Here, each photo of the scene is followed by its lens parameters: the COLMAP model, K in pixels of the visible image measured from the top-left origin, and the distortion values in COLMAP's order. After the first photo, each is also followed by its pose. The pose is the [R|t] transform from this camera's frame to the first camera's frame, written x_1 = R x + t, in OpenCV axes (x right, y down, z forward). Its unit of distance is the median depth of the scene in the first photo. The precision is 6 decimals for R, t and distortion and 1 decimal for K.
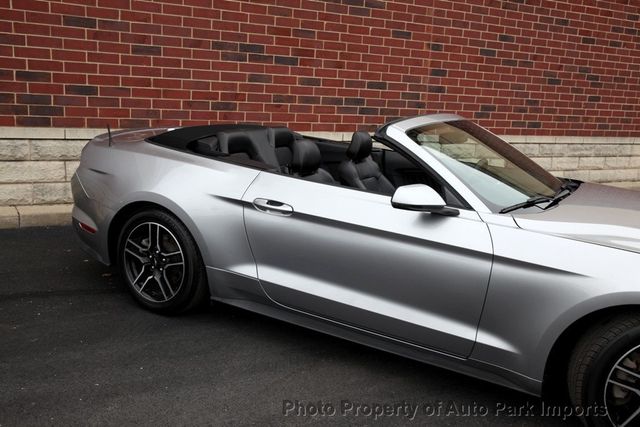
lens RADIAL K [[642.7, 0, 320.0], [0, 642.7, 213.5], [0, 0, 1]] dist [-0.042365, 0.121106]
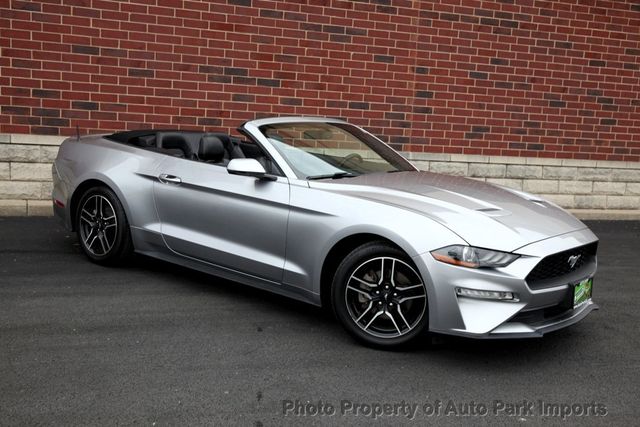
lens RADIAL K [[766.8, 0, 320.0], [0, 766.8, 213.5], [0, 0, 1]] dist [0.011123, 0.076724]
pose [[0.987254, 0.023442, -0.157418, 0.259560], [-0.035666, 0.996524, -0.075289, 0.089705], [0.155106, 0.079944, 0.984658, -0.295197]]
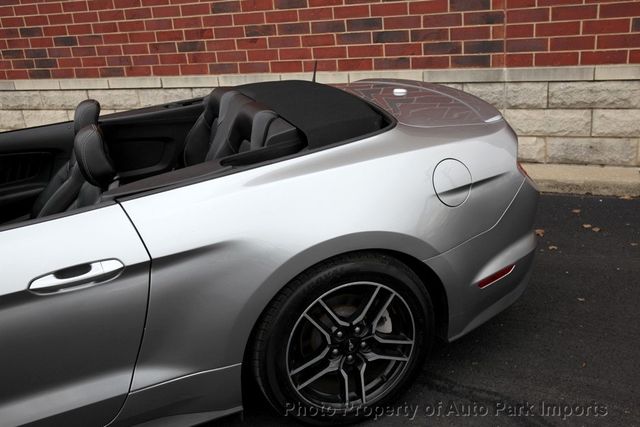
lens RADIAL K [[642.7, 0, 320.0], [0, 642.7, 213.5], [0, 0, 1]] dist [-0.042365, 0.121106]
pose [[0.597015, 0.167250, -0.784602, 0.643919], [-0.046843, 0.983625, 0.174031, -0.104938], [0.800861, -0.067146, 0.595073, 0.614715]]
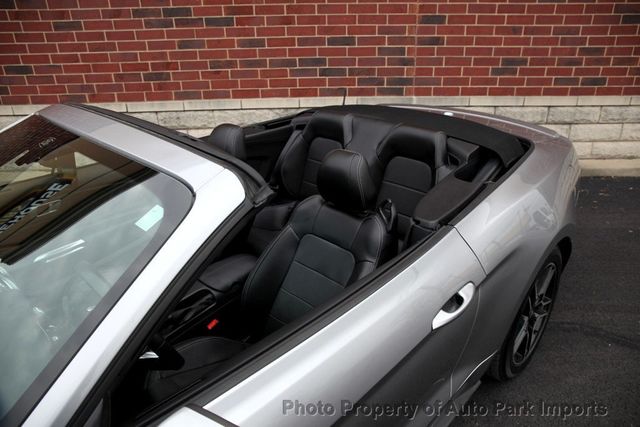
lens RADIAL K [[434.2, 0, 320.0], [0, 434.2, 213.5], [0, 0, 1]] dist [-0.101955, 0.077796]
pose [[0.878963, 0.120250, -0.461481, 0.398707], [-0.031894, 0.980343, 0.194707, -0.094874], [0.475823, -0.156422, 0.865520, 0.513169]]
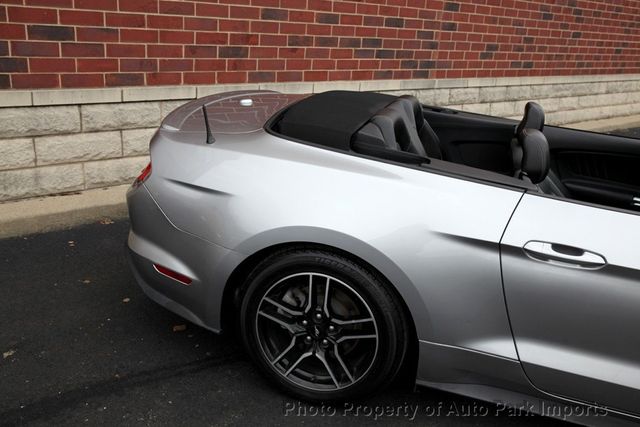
lens RADIAL K [[618.2, 0, 320.0], [0, 618.2, 213.5], [0, 0, 1]] dist [-0.014852, 0.022584]
pose [[0.974410, -0.059987, 0.216624, -0.218262], [0.032077, 0.990978, 0.130133, -0.068886], [-0.222475, -0.119854, 0.967543, 0.242549]]
